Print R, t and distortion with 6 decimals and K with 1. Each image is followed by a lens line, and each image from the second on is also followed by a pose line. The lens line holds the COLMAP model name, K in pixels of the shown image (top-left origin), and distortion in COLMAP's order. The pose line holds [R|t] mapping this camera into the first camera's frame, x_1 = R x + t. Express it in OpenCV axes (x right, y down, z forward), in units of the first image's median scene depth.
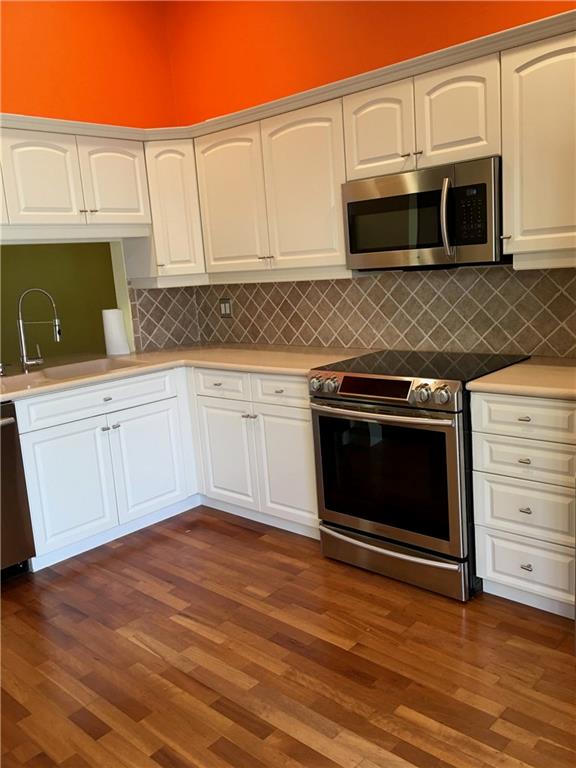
lens RADIAL K [[650.3, 0, 289.0], [0, 650.3, 380.9], [0, 0, 1]] dist [0.067340, -0.110968]
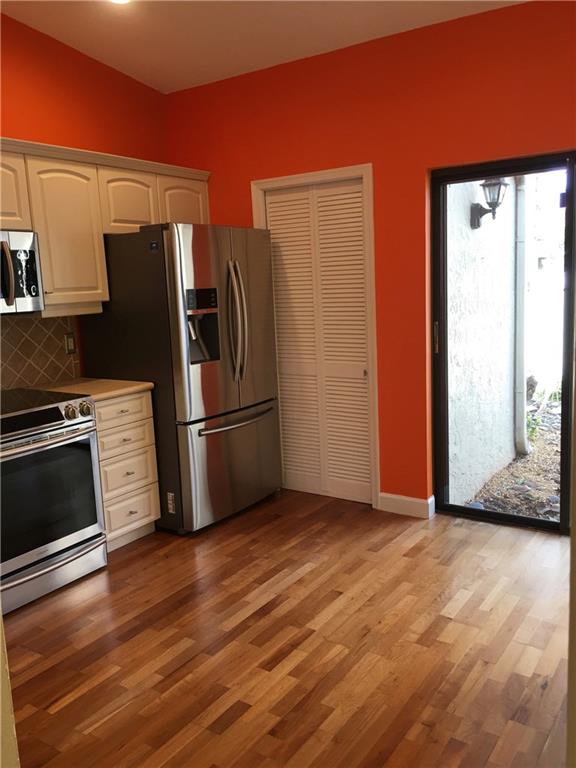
lens RADIAL K [[650.3, 0, 289.0], [0, 650.3, 380.9], [0, 0, 1]] dist [0.067340, -0.110968]
pose [[-0.136769, -0.070131, 0.988117, -1.031298], [0.235624, 0.966559, 0.101215, -0.062717], [-0.962172, 0.246667, -0.115671, 0.706160]]
